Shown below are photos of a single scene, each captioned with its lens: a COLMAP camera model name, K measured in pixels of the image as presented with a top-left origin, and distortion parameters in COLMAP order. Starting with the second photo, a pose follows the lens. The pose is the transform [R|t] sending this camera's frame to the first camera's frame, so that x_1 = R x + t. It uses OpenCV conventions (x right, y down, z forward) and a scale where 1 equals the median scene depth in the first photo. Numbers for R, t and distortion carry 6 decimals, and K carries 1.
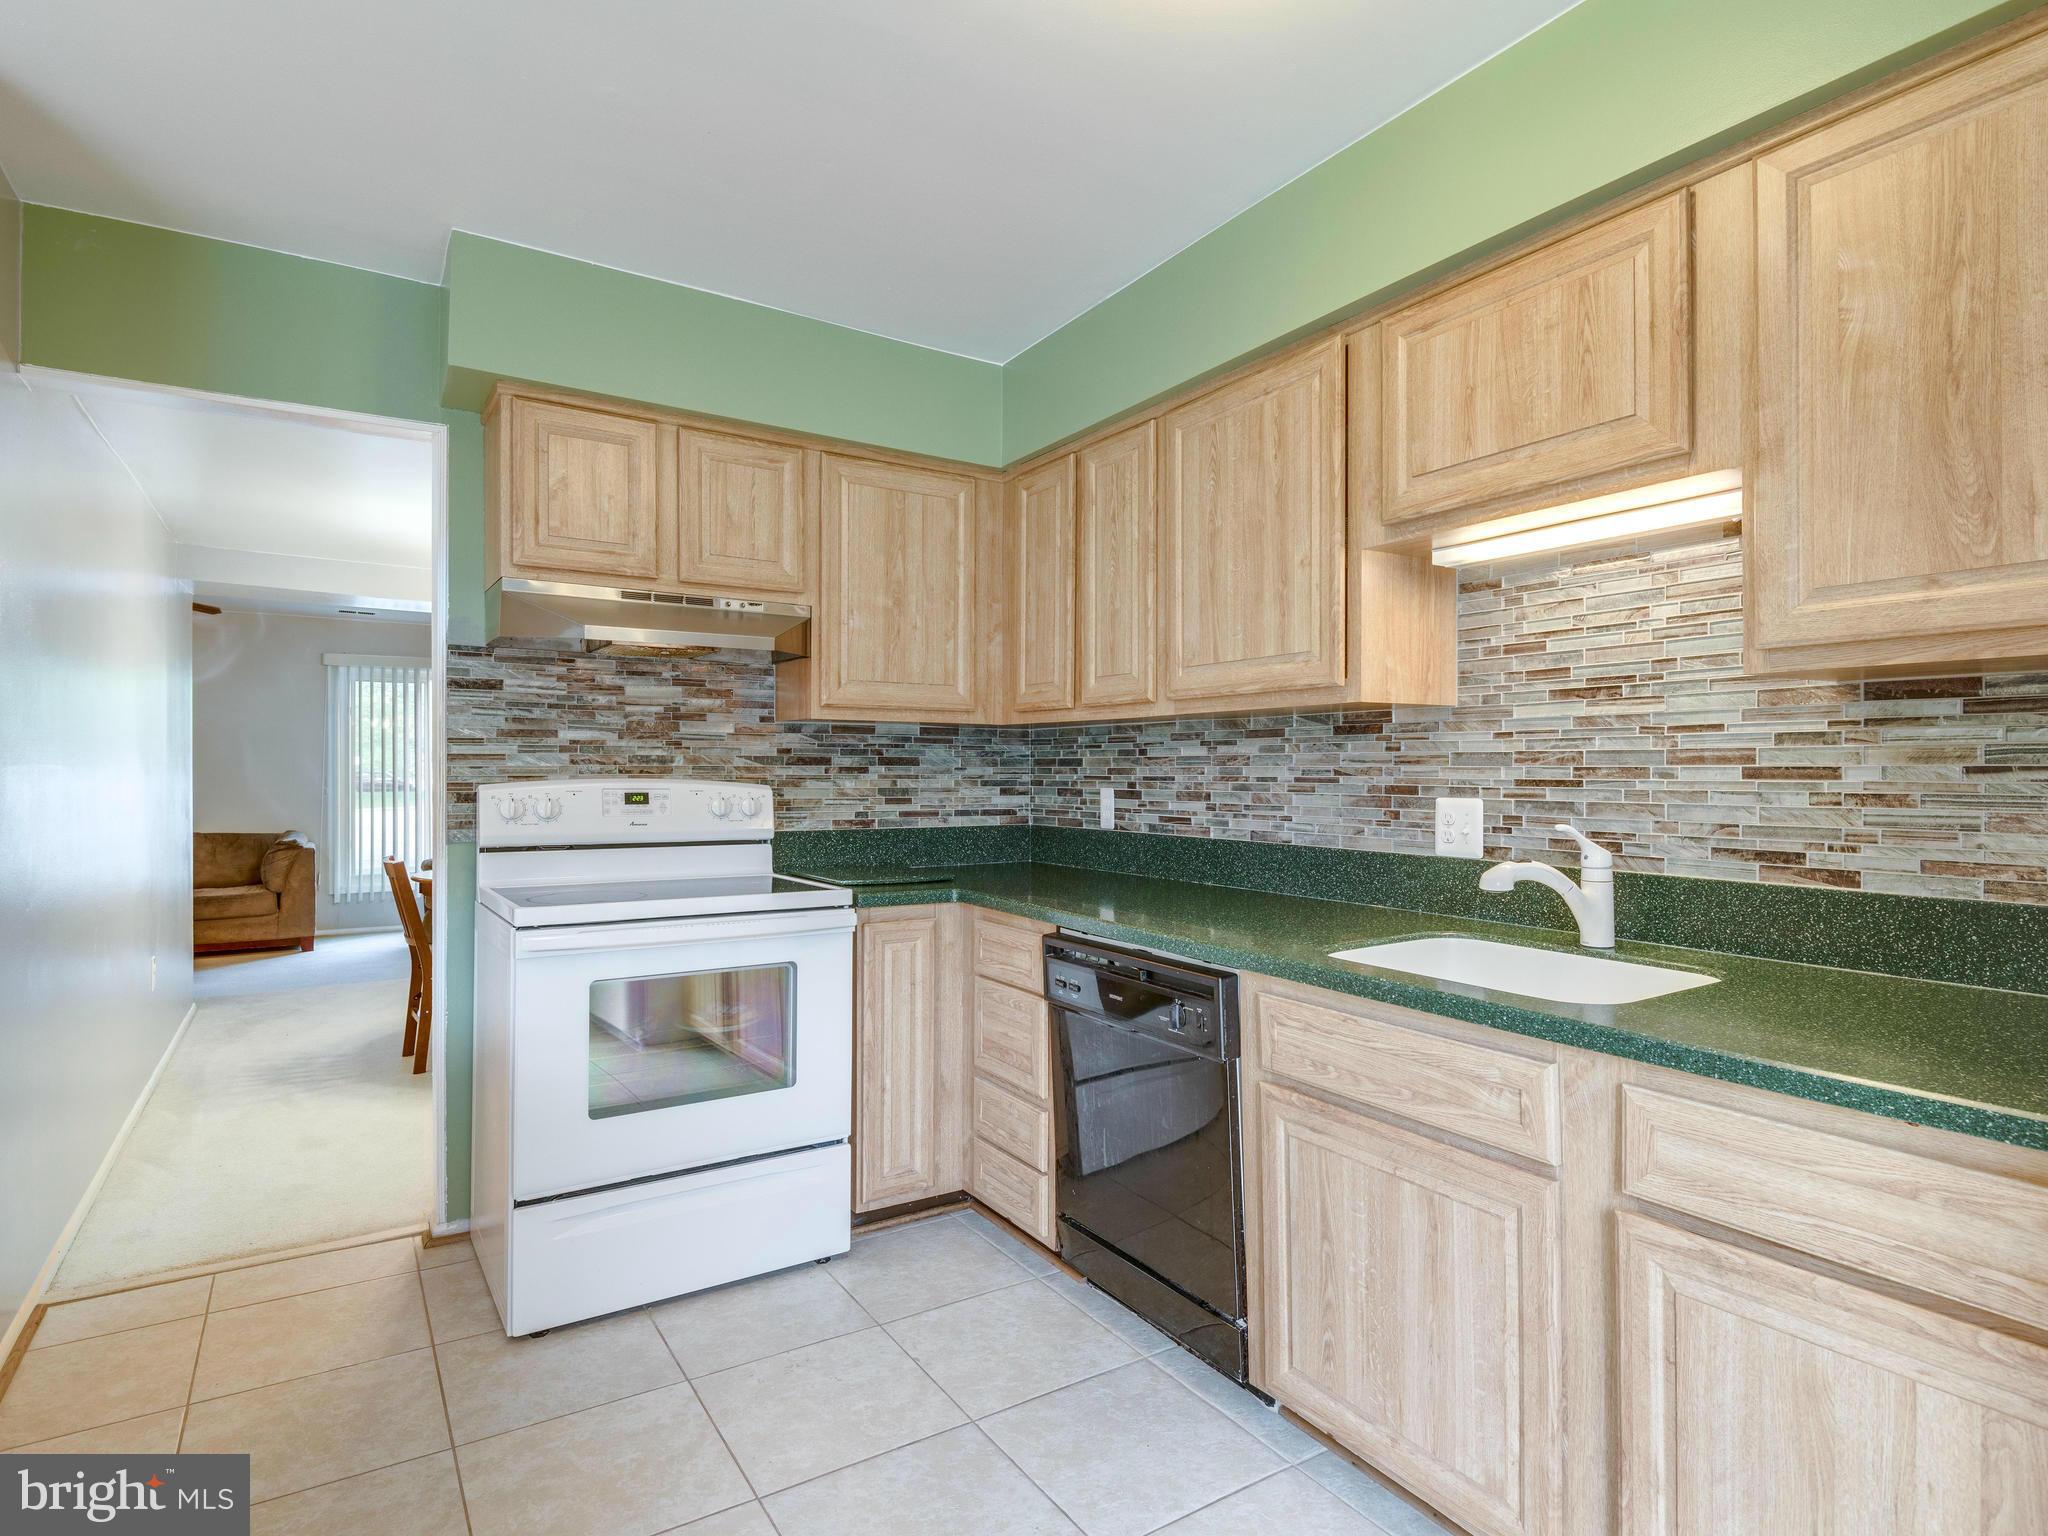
lens RADIAL K [[1071.1, 0, 1017.3], [0, 1071.1, 772.2], [0, 0, 1]] dist [0.010608, -0.015907]
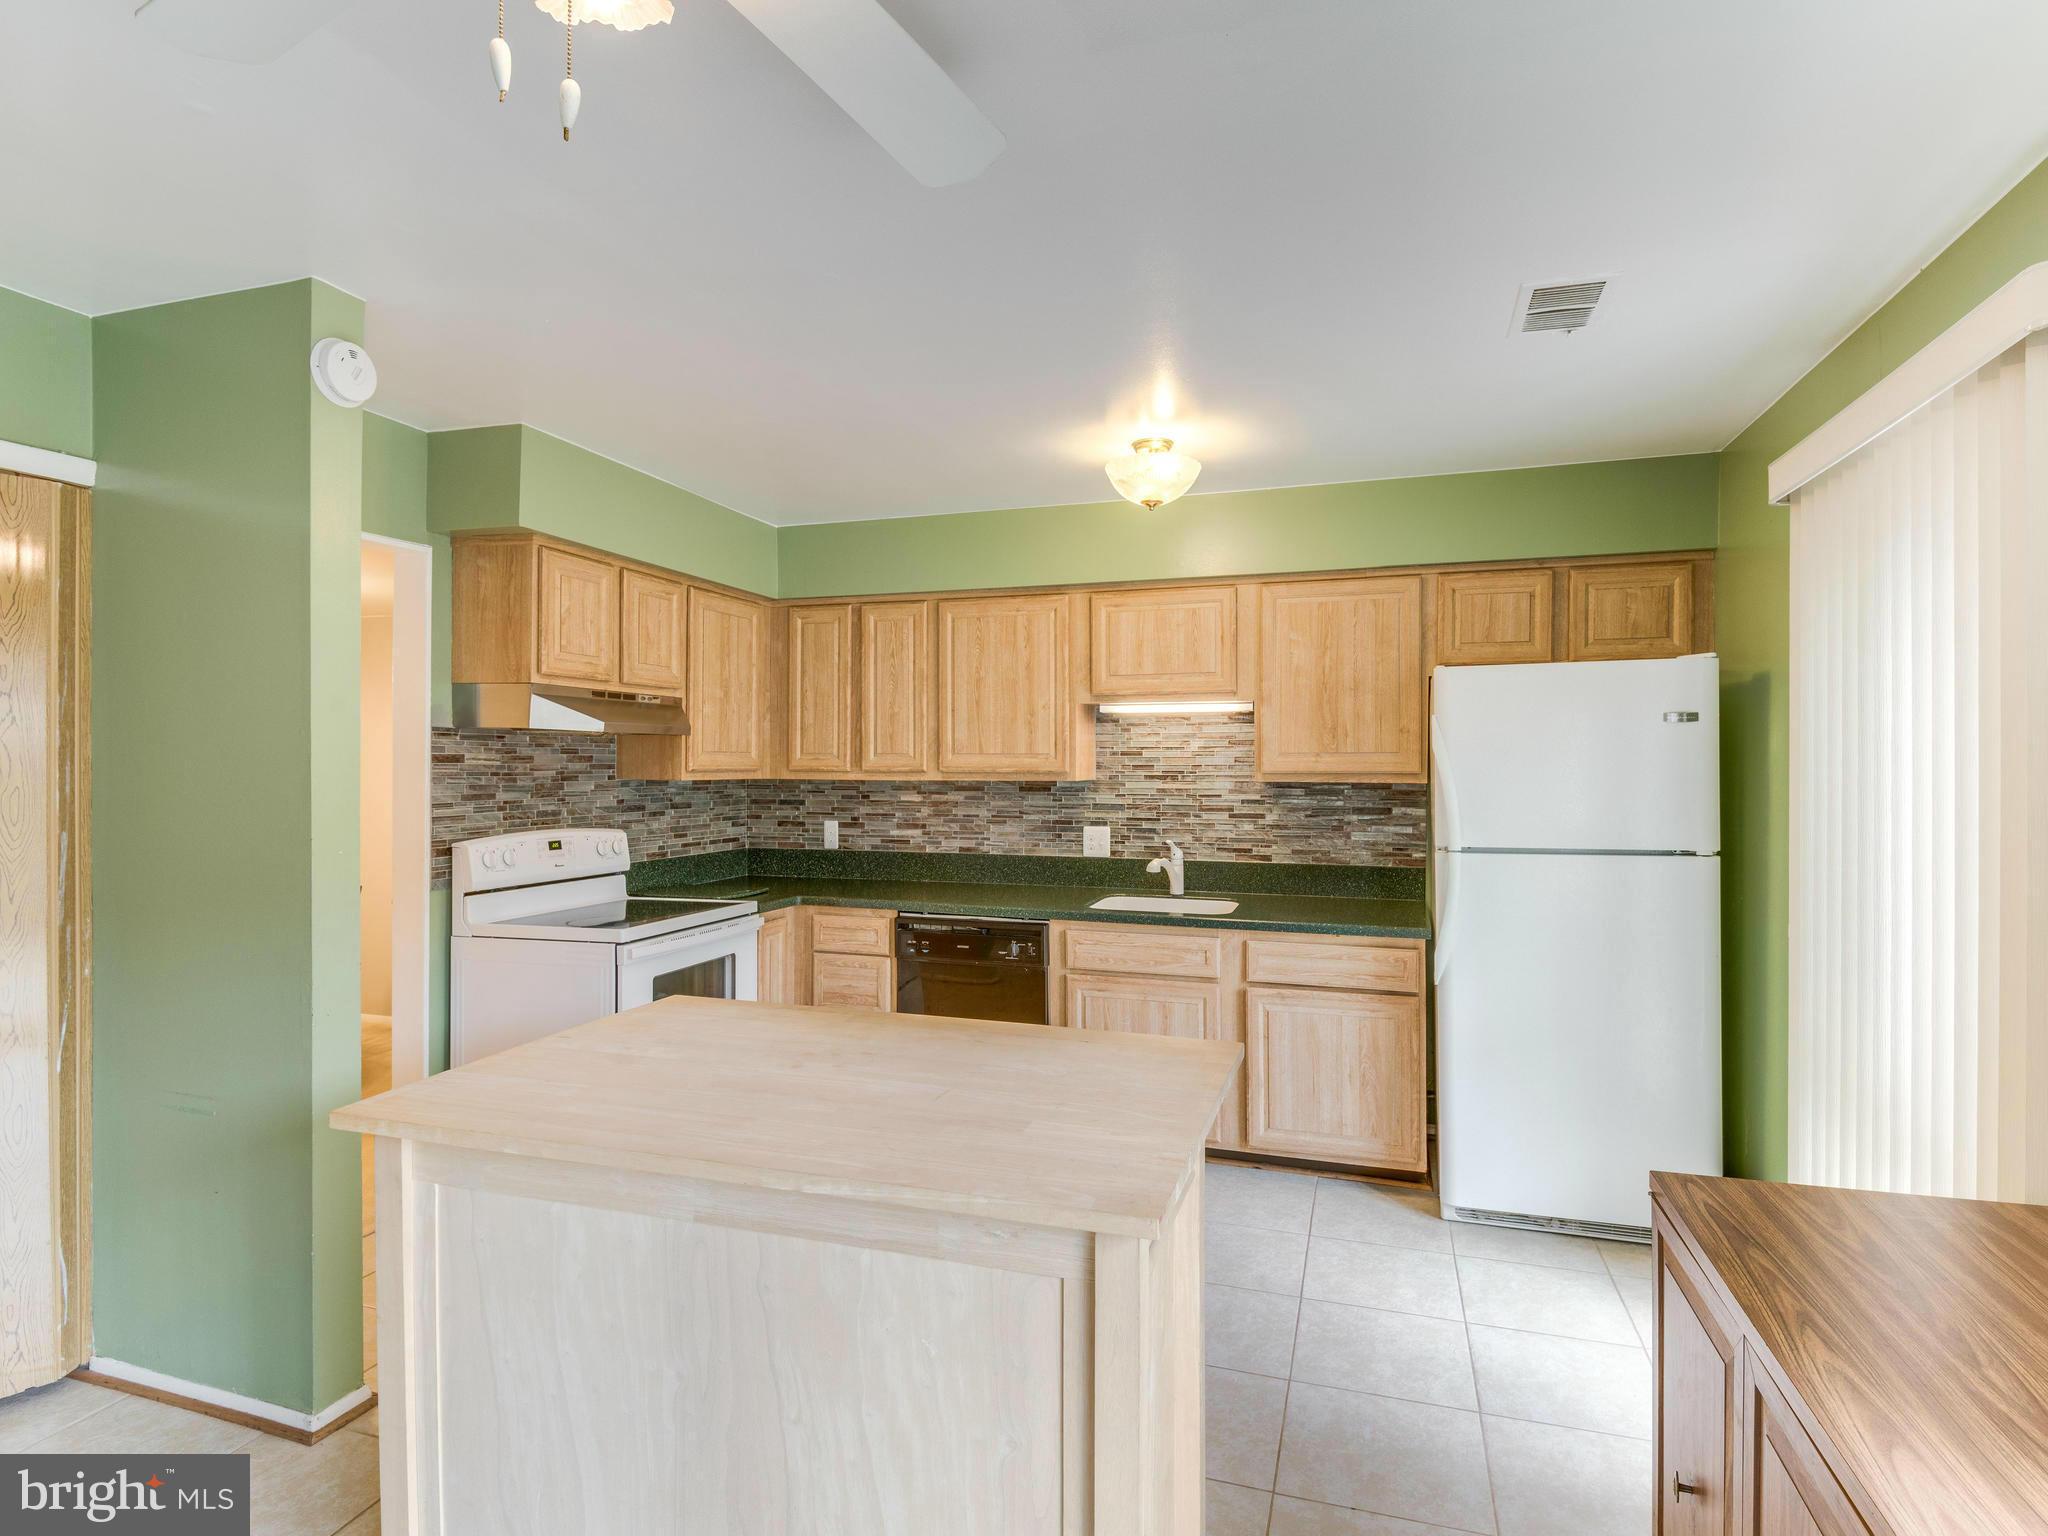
lens RADIAL K [[1071.1, 0, 1020.8], [0, 1071.1, 760.5], [0, 0, 1]] dist [0.010608, -0.015907]
pose [[0.772907, 0.000600, 0.634519, -0.871188], [0.001570, 0.999995, -0.002858, -0.084971], [-0.634518, 0.003205, 0.772902, -0.396795]]
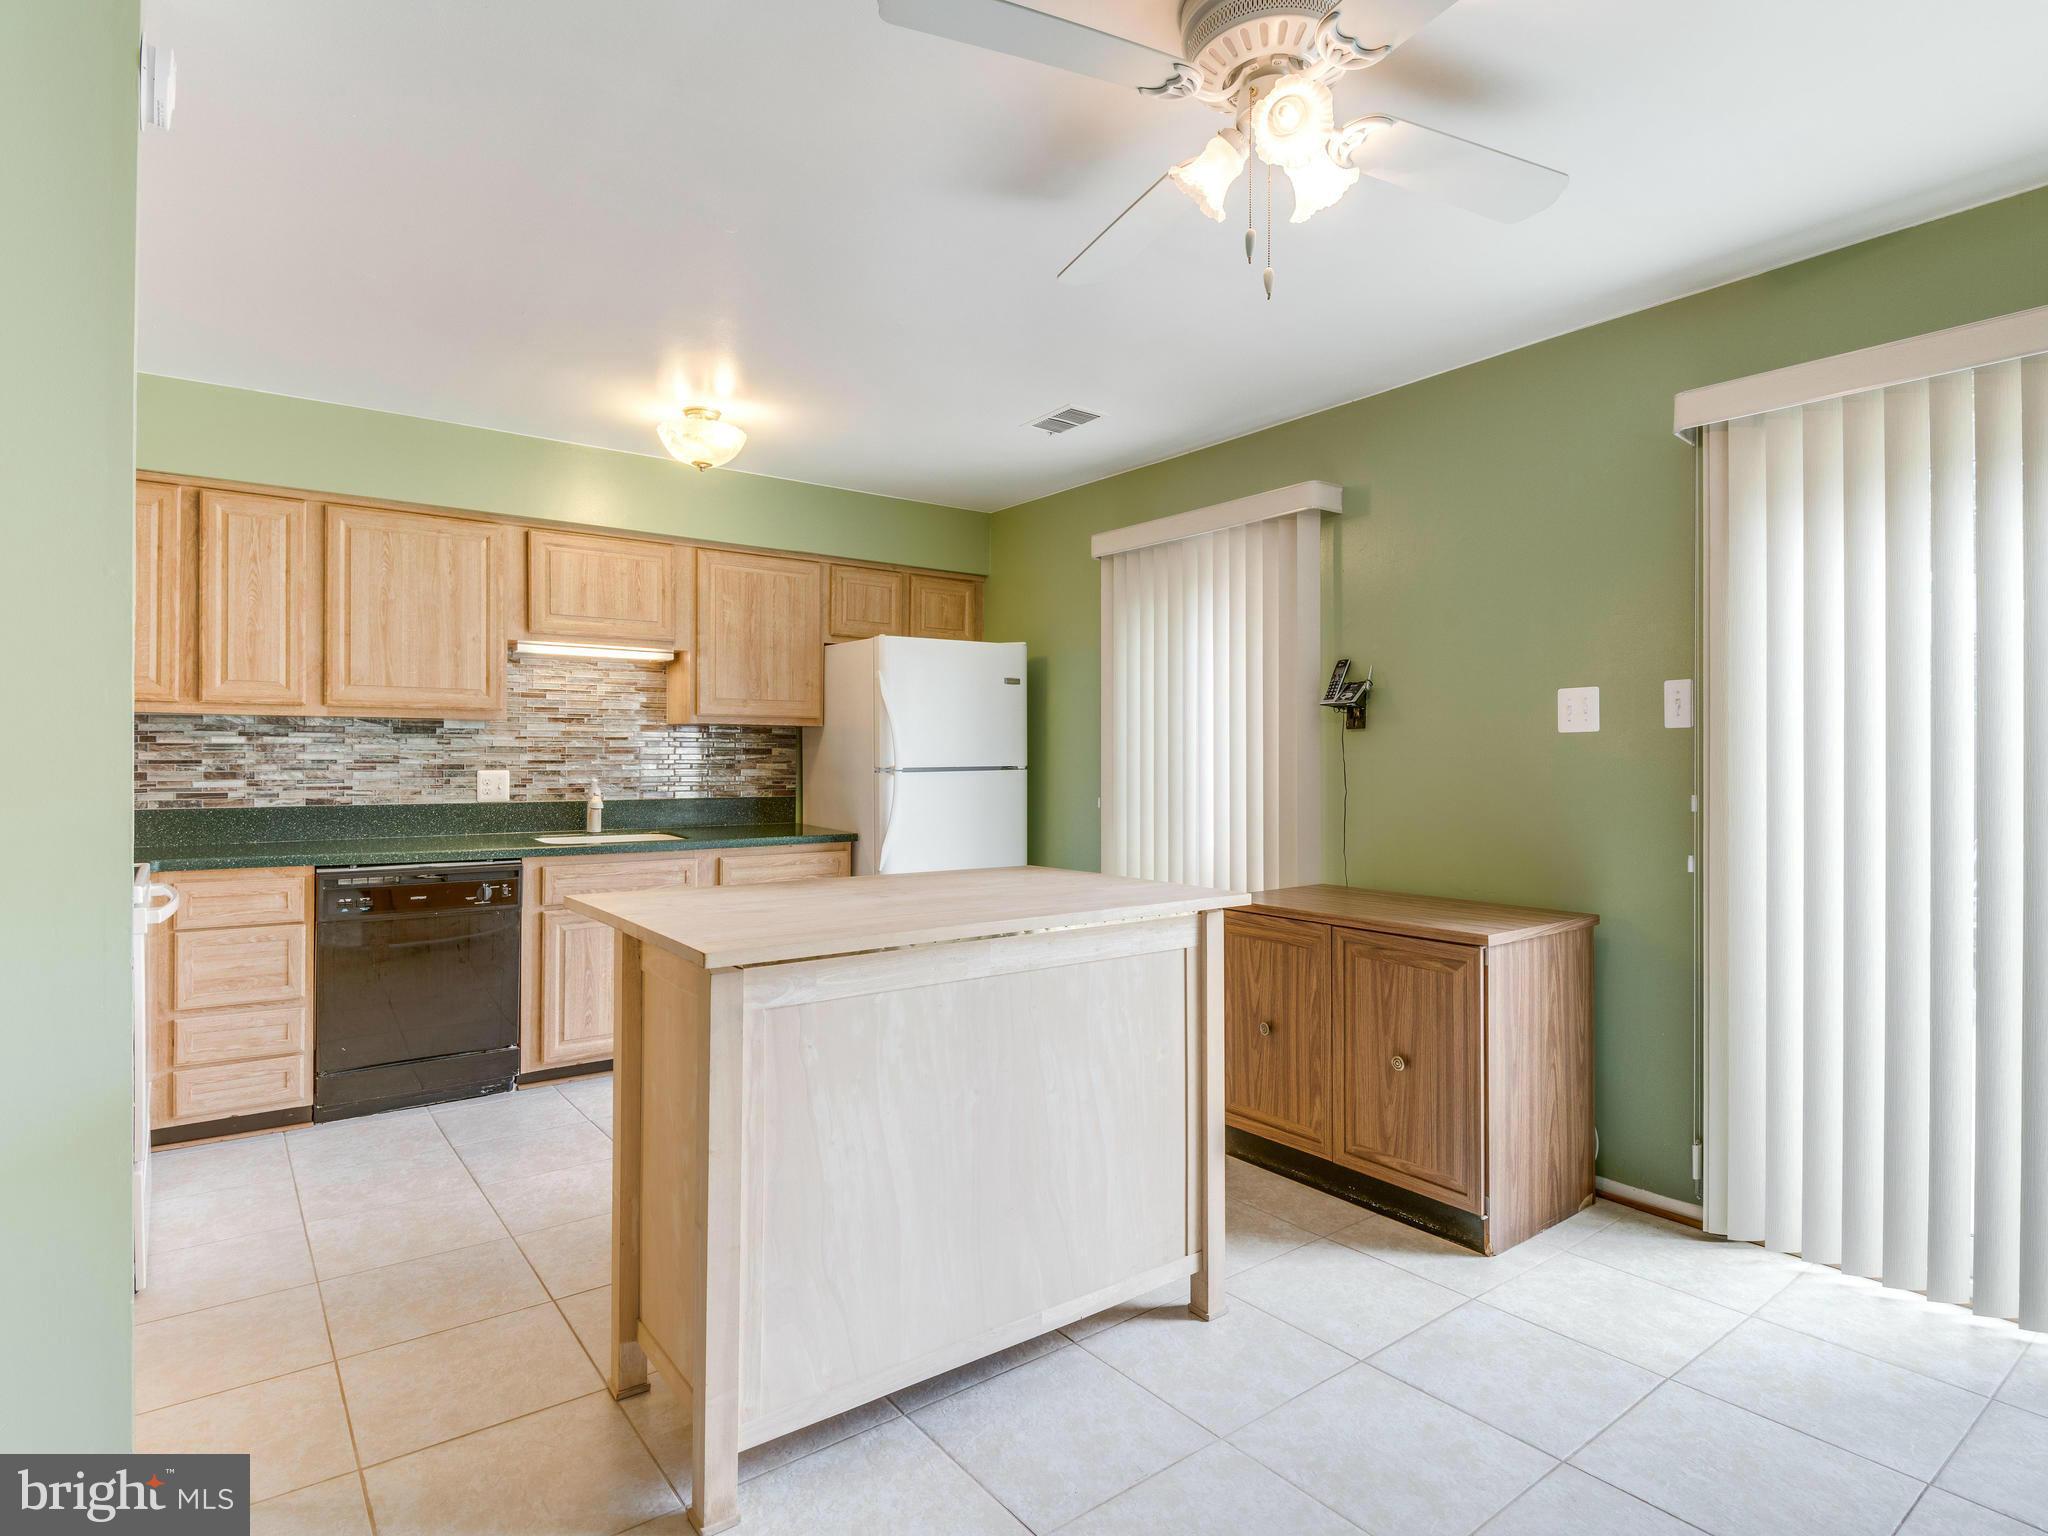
lens RADIAL K [[1071.1, 0, 1043.5], [0, 1071.1, 757.4], [0, 0, 1]] dist [0.010608, -0.015907]
pose [[-0.086562, -0.003197, 0.996241, -1.434321], [-0.002600, 0.999992, 0.002983, -0.006238], [-0.996243, -0.002332, -0.086570, 0.186808]]
